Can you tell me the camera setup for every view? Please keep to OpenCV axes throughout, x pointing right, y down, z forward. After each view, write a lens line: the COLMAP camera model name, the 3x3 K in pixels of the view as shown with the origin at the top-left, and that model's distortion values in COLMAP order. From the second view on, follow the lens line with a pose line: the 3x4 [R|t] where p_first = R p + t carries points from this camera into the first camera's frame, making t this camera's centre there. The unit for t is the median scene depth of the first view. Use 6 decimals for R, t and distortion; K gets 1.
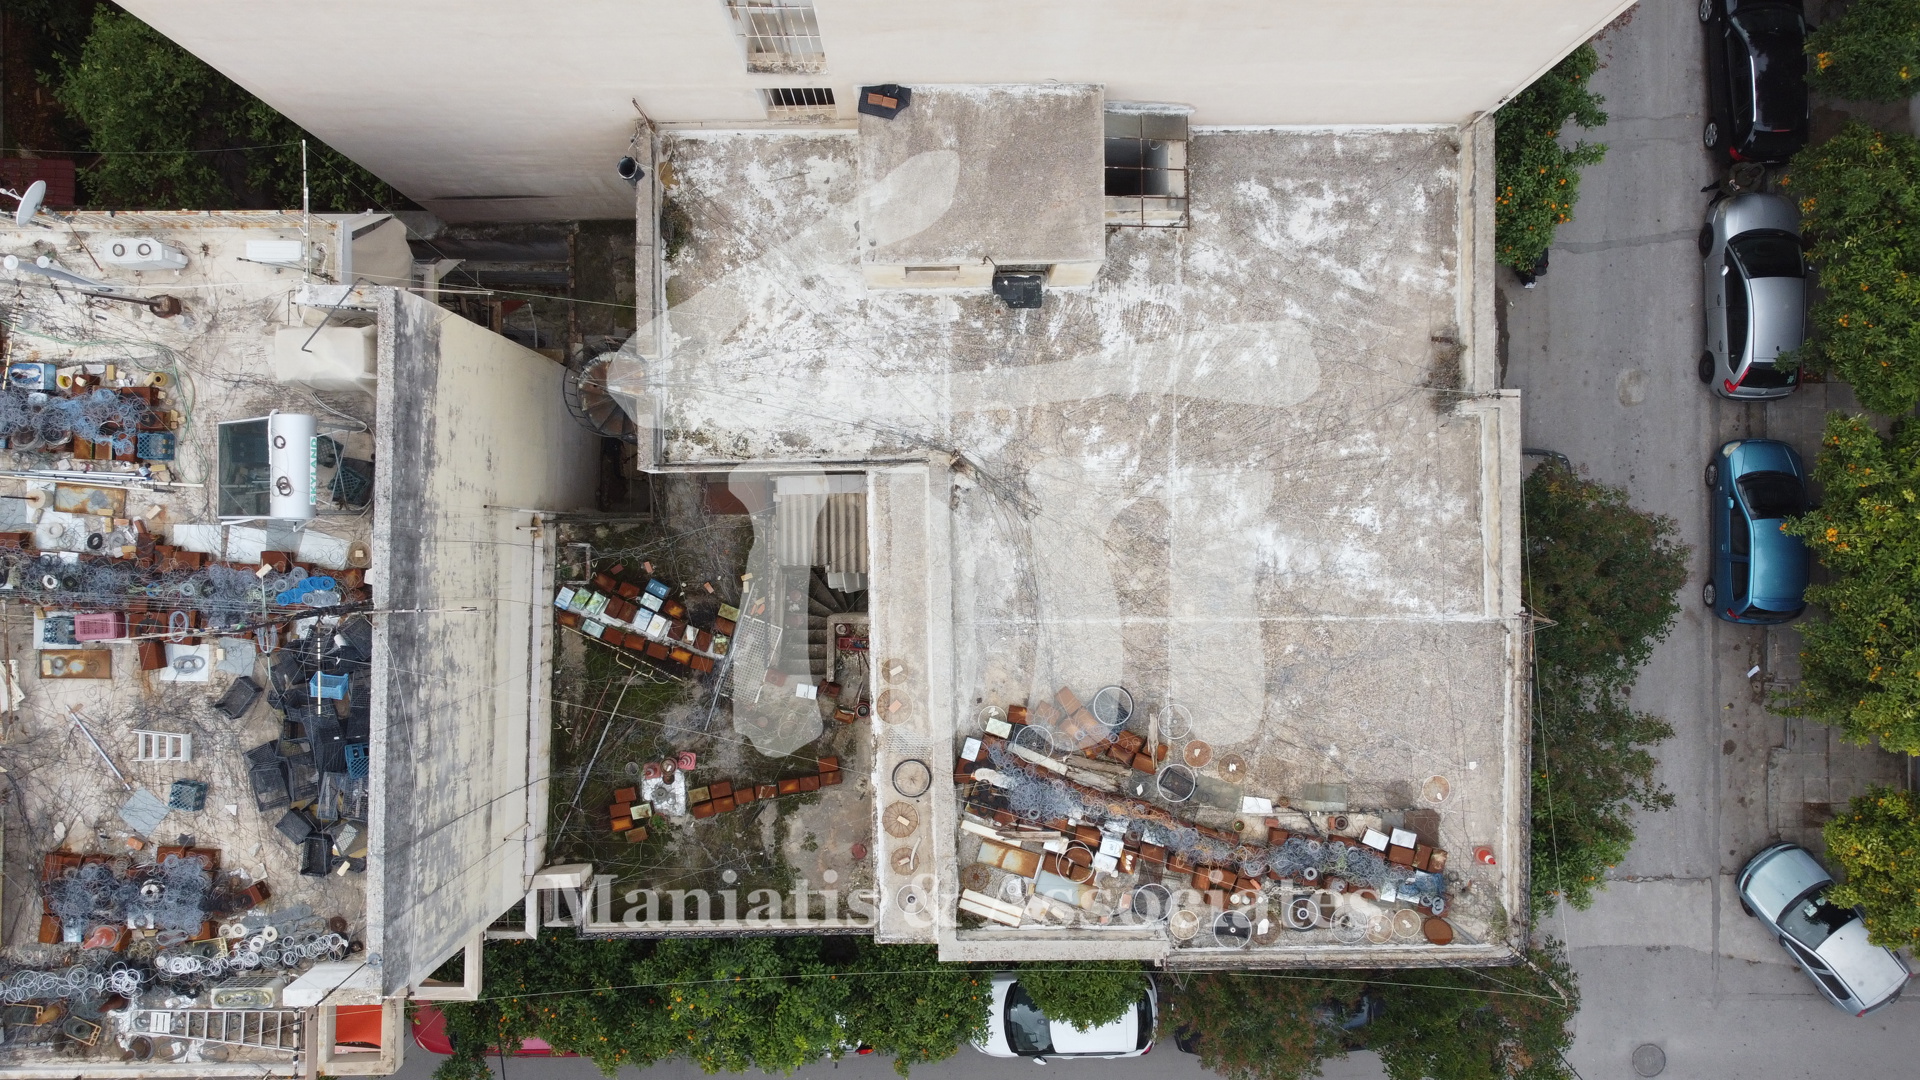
lens RADIAL K [[1442.7, 0, 961.4], [0, 1442.7, 548.8], [0, 0, 1]] dist [0.008543, -0.012730]
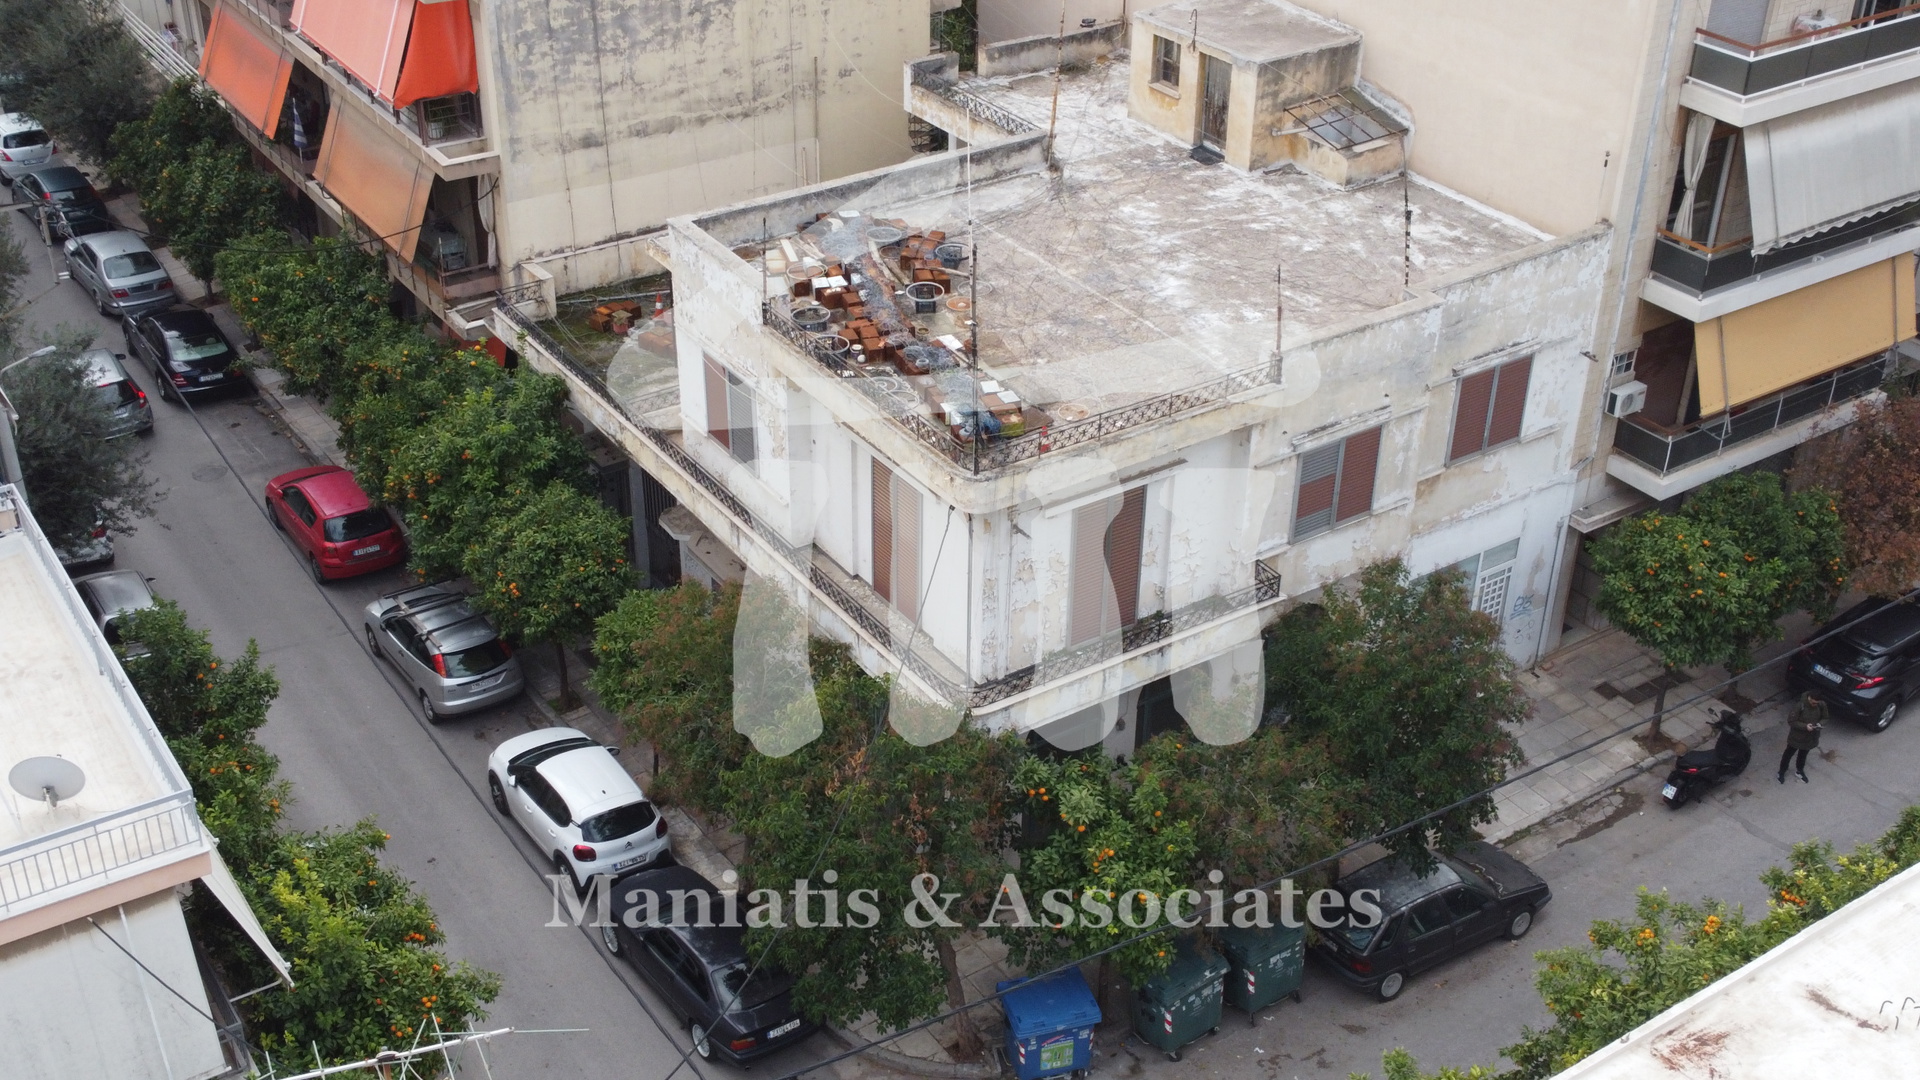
lens RADIAL K [[2141.4, 0, 965.2], [0, 2141.4, 540.2], [0, 0, 1]] dist [0.013845, -0.034108]
pose [[0.556856, 0.425535, -0.713324, 1.295759], [-0.830602, 0.281755, -0.480327, 0.899832], [-0.003413, 0.859962, 0.510347, 0.381212]]
